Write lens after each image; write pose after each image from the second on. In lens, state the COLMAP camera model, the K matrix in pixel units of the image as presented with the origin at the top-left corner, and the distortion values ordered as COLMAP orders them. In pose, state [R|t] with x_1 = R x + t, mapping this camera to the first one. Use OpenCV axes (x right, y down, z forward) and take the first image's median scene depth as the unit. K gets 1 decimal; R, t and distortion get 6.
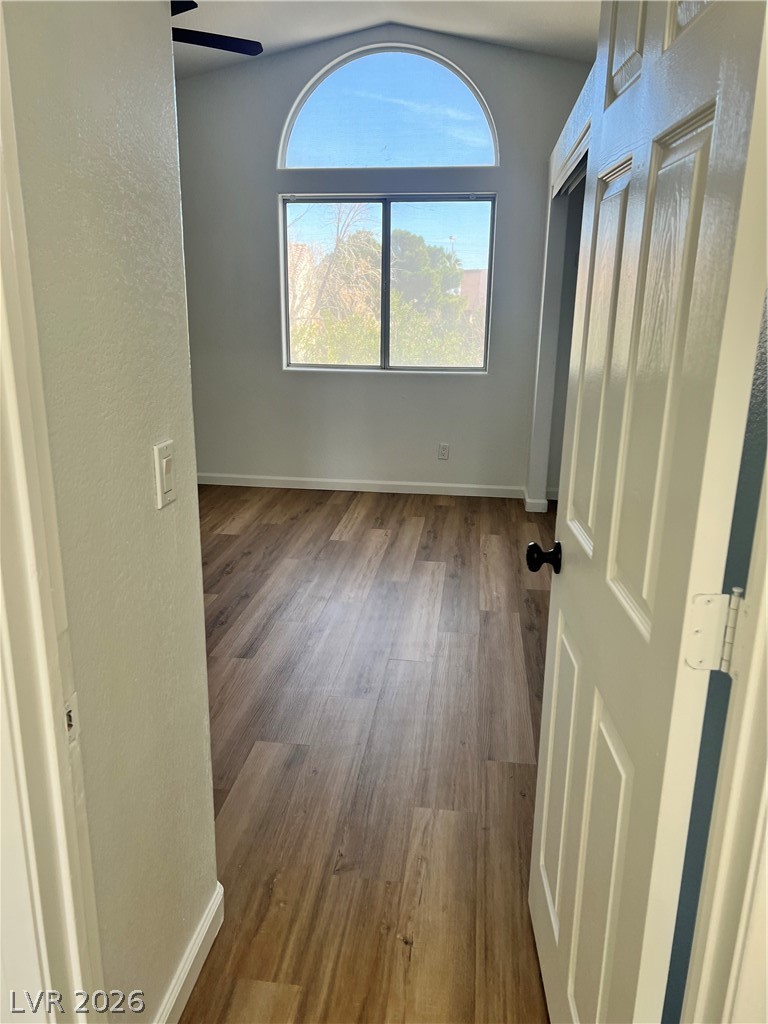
lens RADIAL K [[767.6, 0, 376.2], [0, 767.6, 522.3], [0, 0, 1]] dist [0.059462, -0.059323]
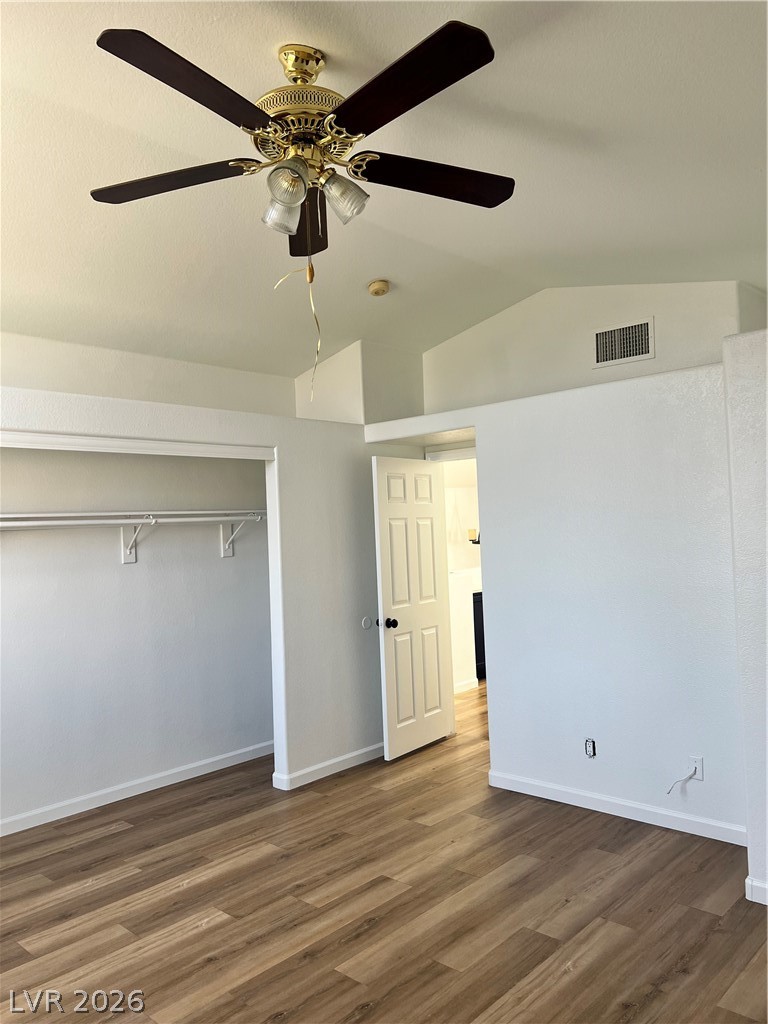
lens RADIAL K [[767.6, 0, 382.4], [0, 767.6, 511.8], [0, 0, 1]] dist [0.059462, -0.059323]
pose [[-0.821610, 0.035643, 0.568935, -0.496980], [0.190093, 0.958048, 0.214496, -0.340933], [-0.537421, 0.284383, -0.793917, 1.066175]]
